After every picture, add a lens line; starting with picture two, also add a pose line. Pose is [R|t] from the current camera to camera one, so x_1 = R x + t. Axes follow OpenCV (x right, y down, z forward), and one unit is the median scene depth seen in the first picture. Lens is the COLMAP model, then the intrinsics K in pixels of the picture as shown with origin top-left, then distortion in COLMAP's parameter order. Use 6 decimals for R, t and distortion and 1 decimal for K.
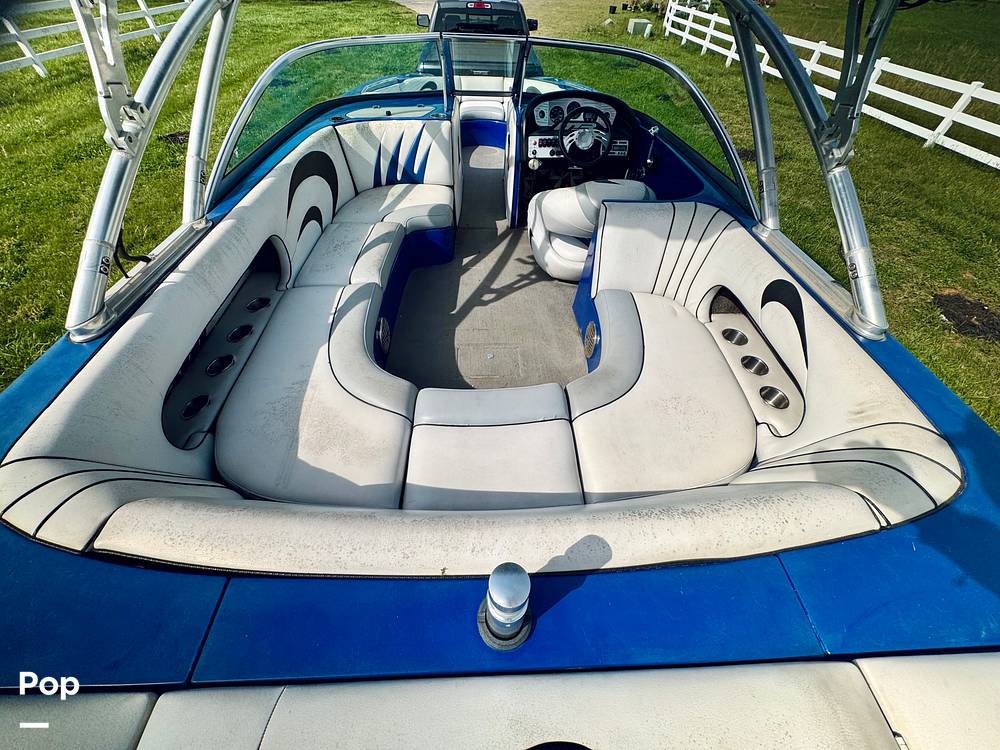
lens RADIAL K [[400.0, 0, 496.1], [0, 400.0, 374.6], [0, 0, 1]] dist [-0.037021, 0.000005]
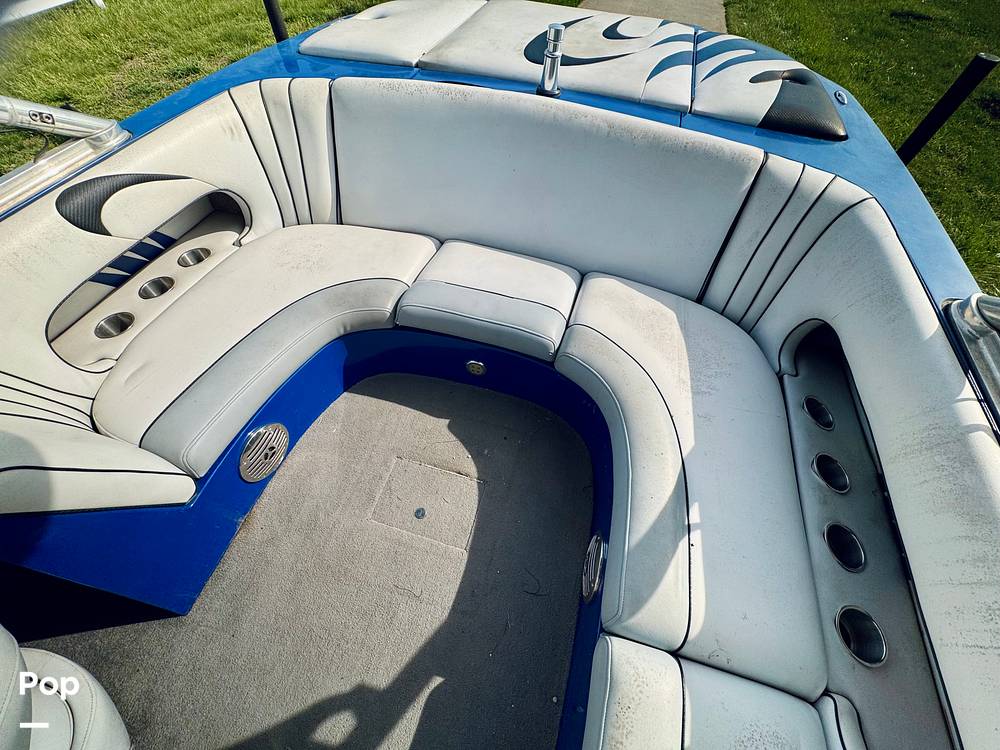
lens RADIAL K [[400.0, 0, 496.1], [0, 400.0, 374.6], [0, 0, 1]] dist [-0.037021, 0.000005]
pose [[-0.948704, -0.291339, 0.122813, -0.194195], [0.178197, -0.171849, 0.968873, -0.803376], [-0.261165, 0.941058, 0.214949, 0.902645]]
